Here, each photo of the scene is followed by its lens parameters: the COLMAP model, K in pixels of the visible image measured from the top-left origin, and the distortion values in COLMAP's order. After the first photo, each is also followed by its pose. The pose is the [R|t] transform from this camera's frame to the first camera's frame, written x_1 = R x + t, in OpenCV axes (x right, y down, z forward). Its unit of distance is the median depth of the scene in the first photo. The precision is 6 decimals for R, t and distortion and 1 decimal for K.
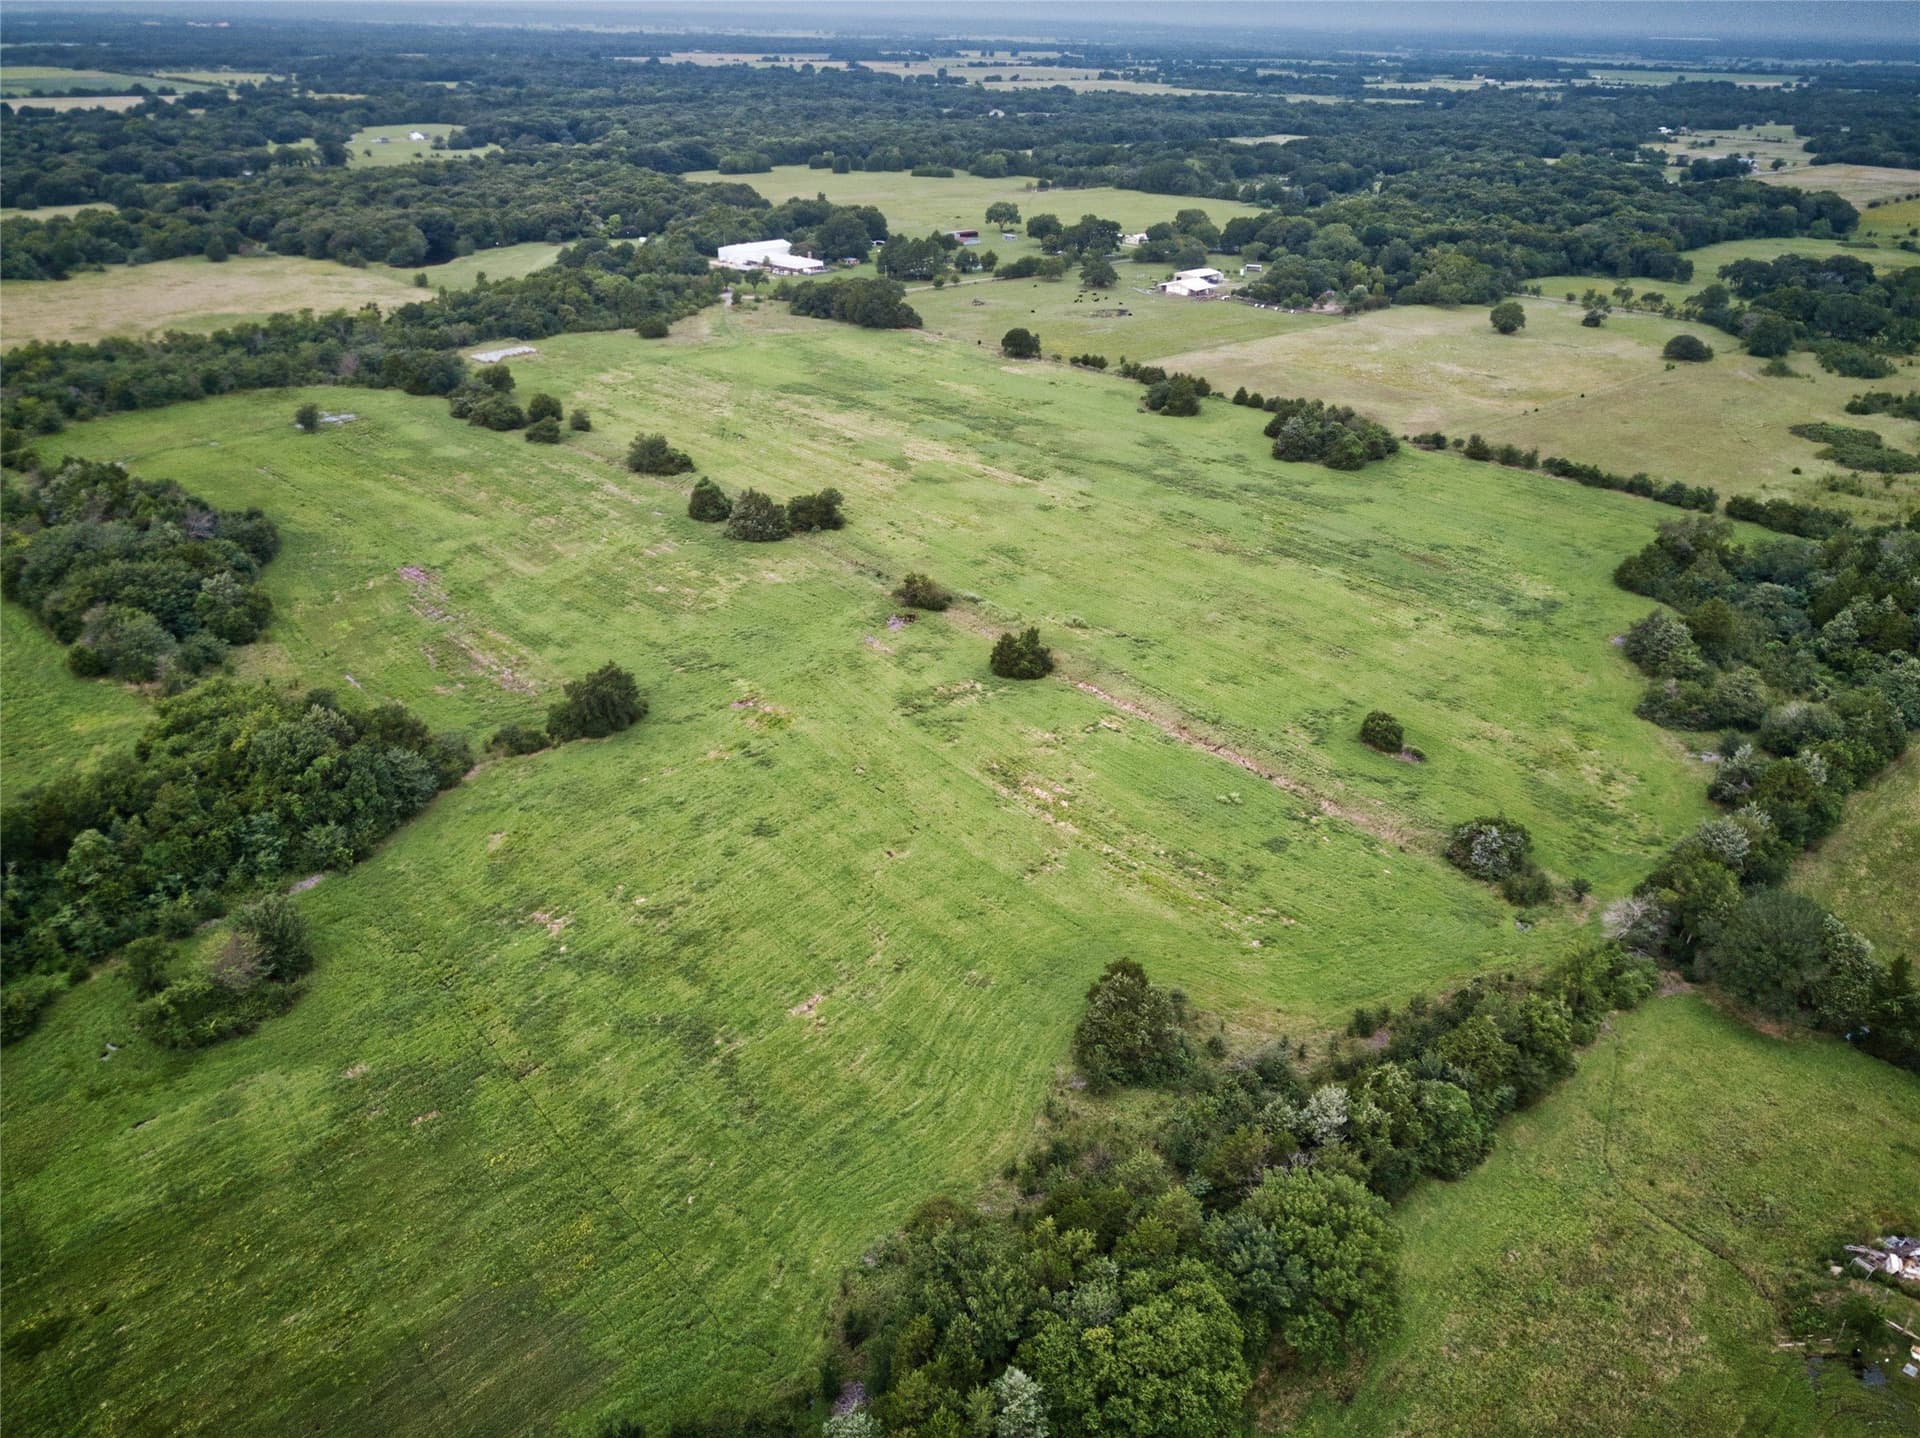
lens RADIAL K [[1467.5, 0, 966.7], [0, 1467.5, 713.8], [0, 0, 1]] dist [0.009062, -0.003005]
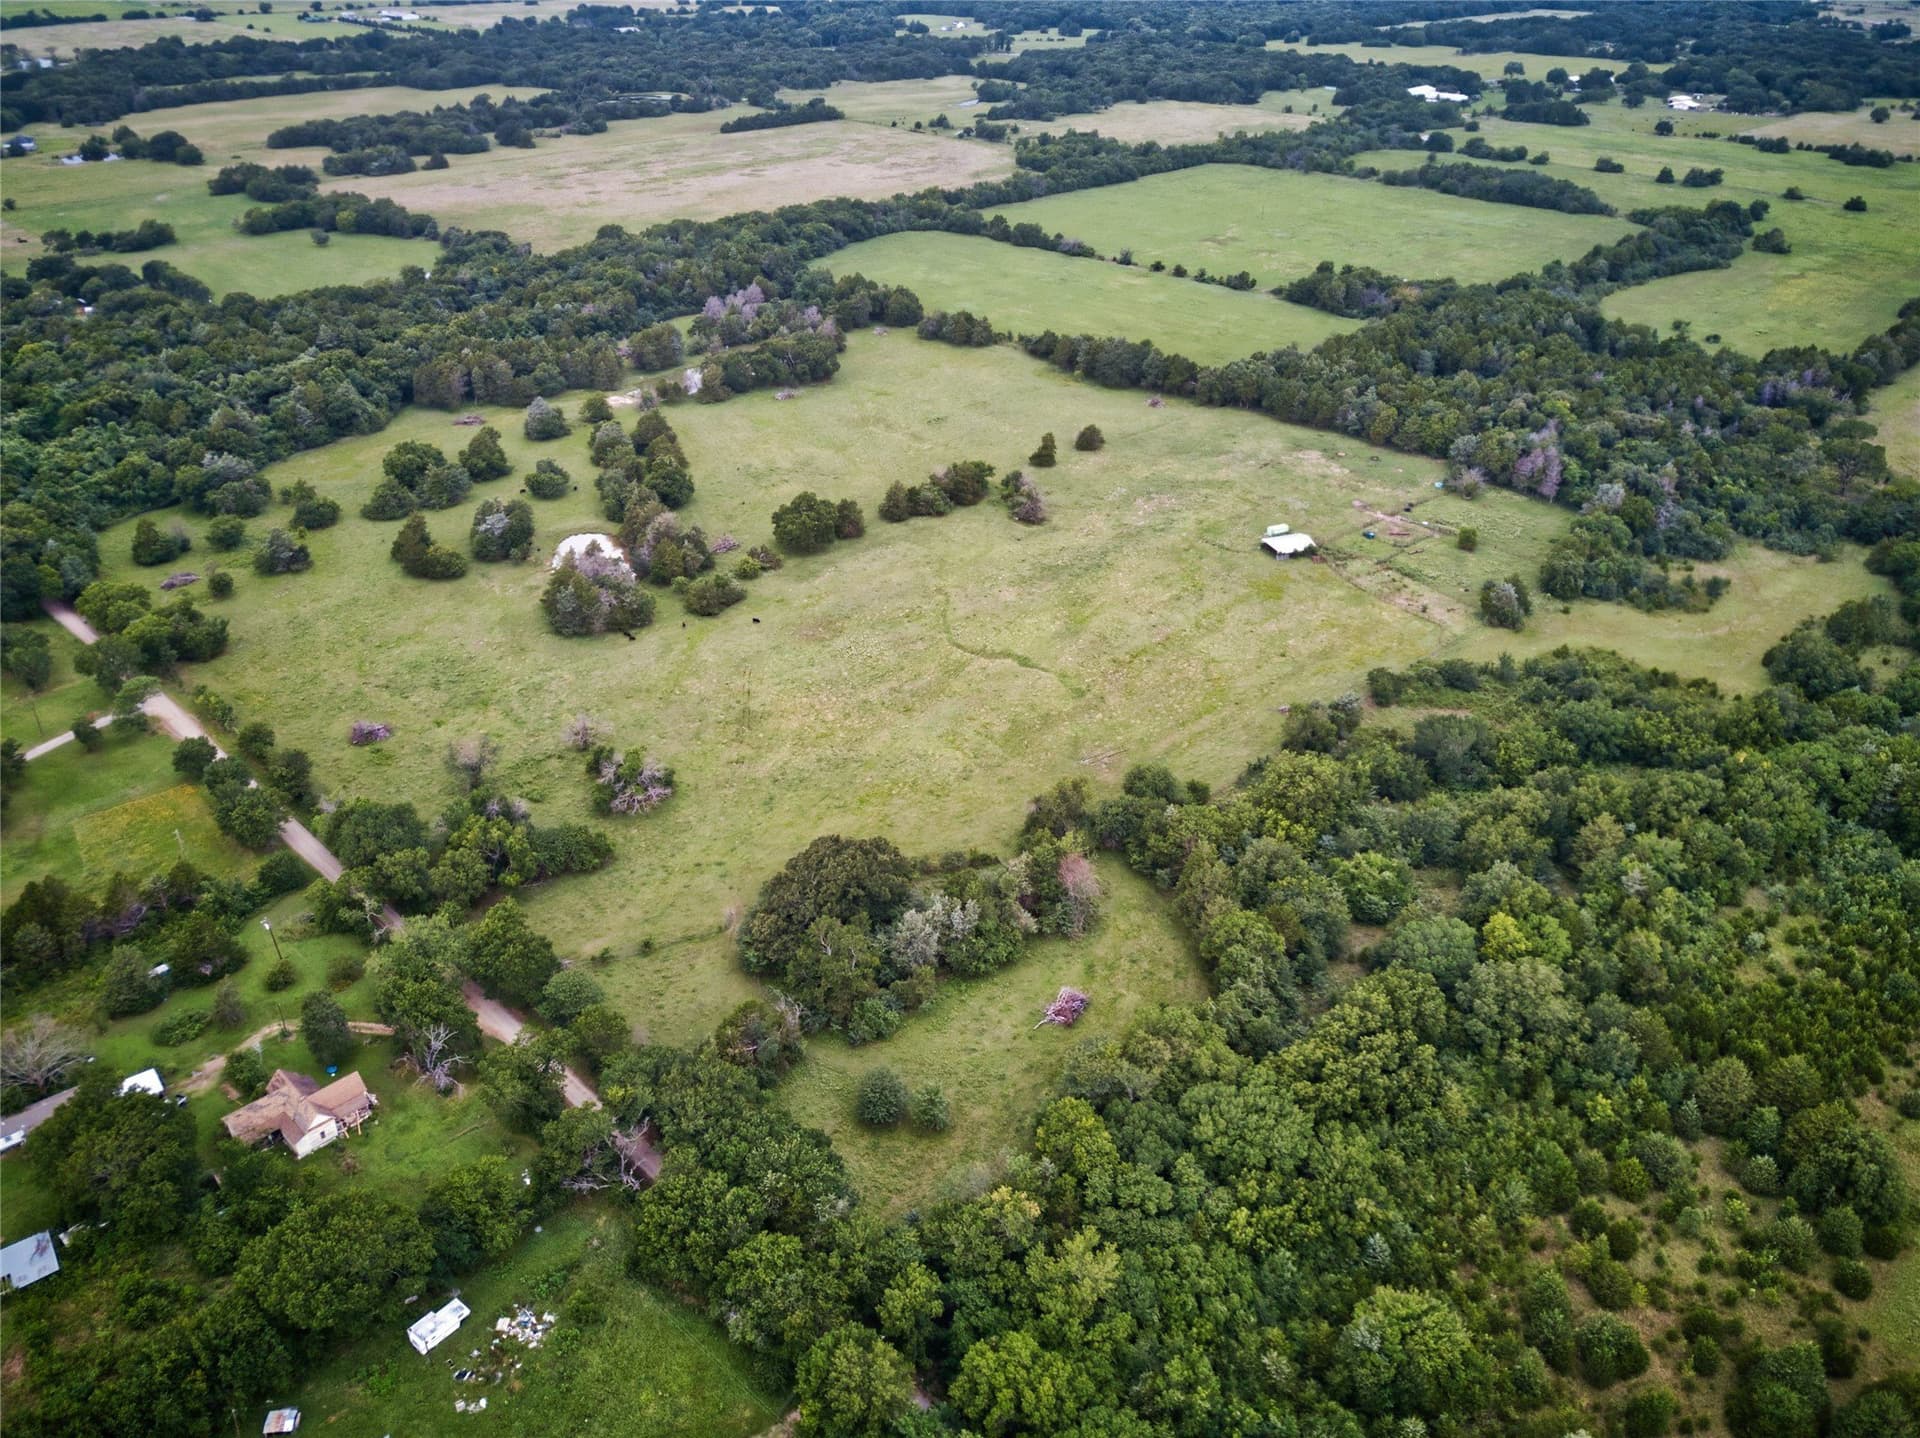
lens RADIAL K [[1467.5, 0, 966.7], [0, 1467.5, 713.8], [0, 0, 1]] dist [0.009062, -0.003005]
pose [[0.999781, -0.020501, 0.004154, -0.751082], [0.020132, 0.996985, 0.074934, 0.304853], [-0.005678, -0.074834, 0.997180, -0.866887]]
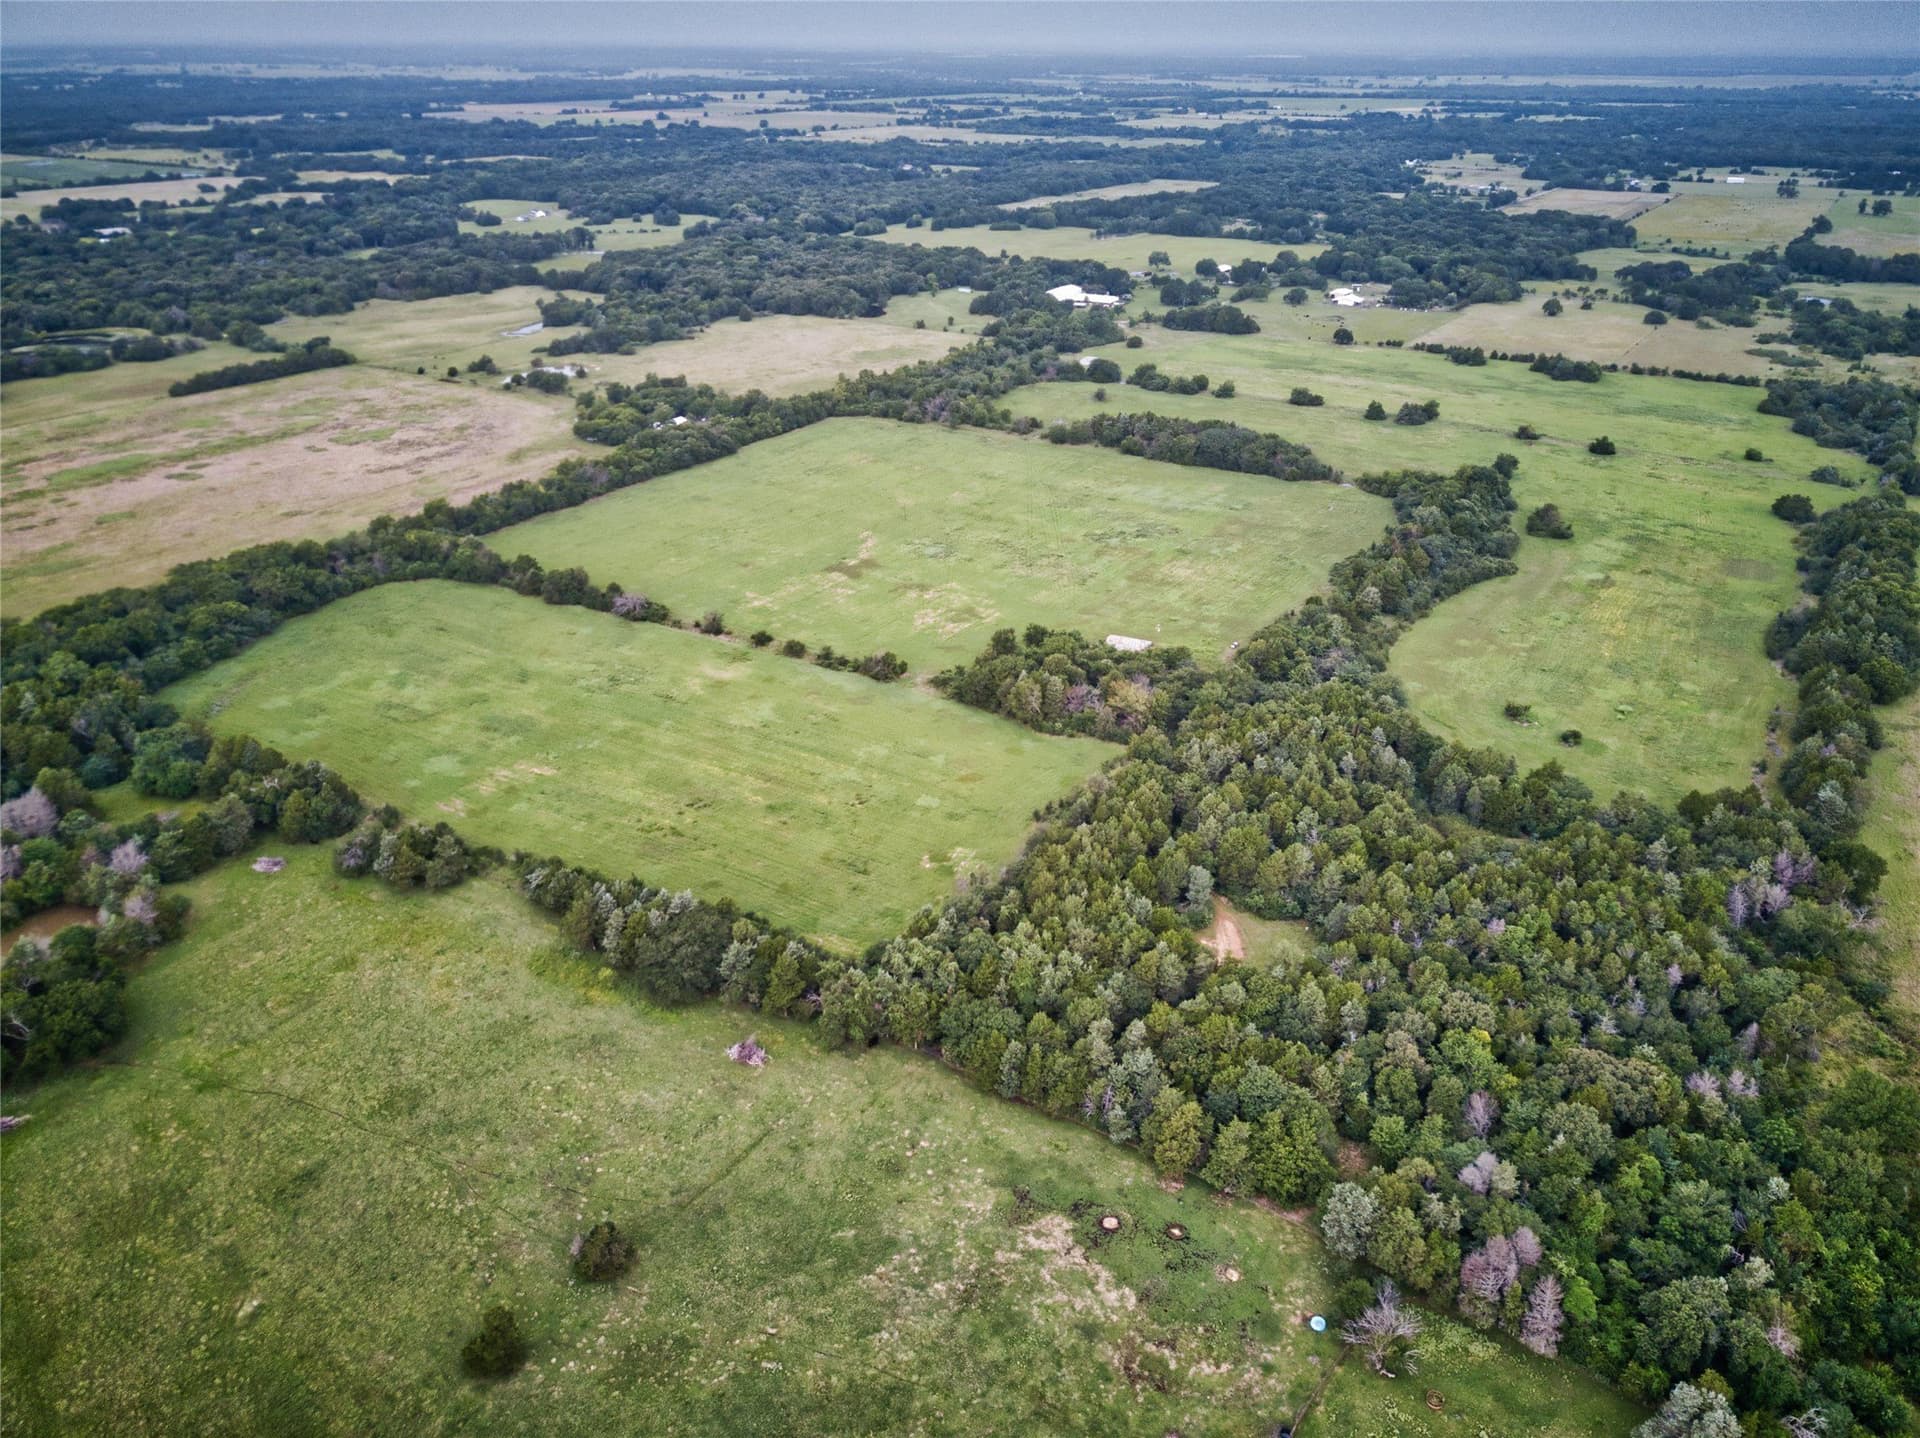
lens RADIAL K [[1467.5, 0, 966.7], [0, 1467.5, 713.8], [0, 0, 1]] dist [0.009062, -0.003005]
pose [[0.969419, -0.117395, 0.215512, -0.663782], [0.119436, 0.992835, 0.003571, 0.113257], [-0.214387, 0.022278, 0.976495, -0.506280]]
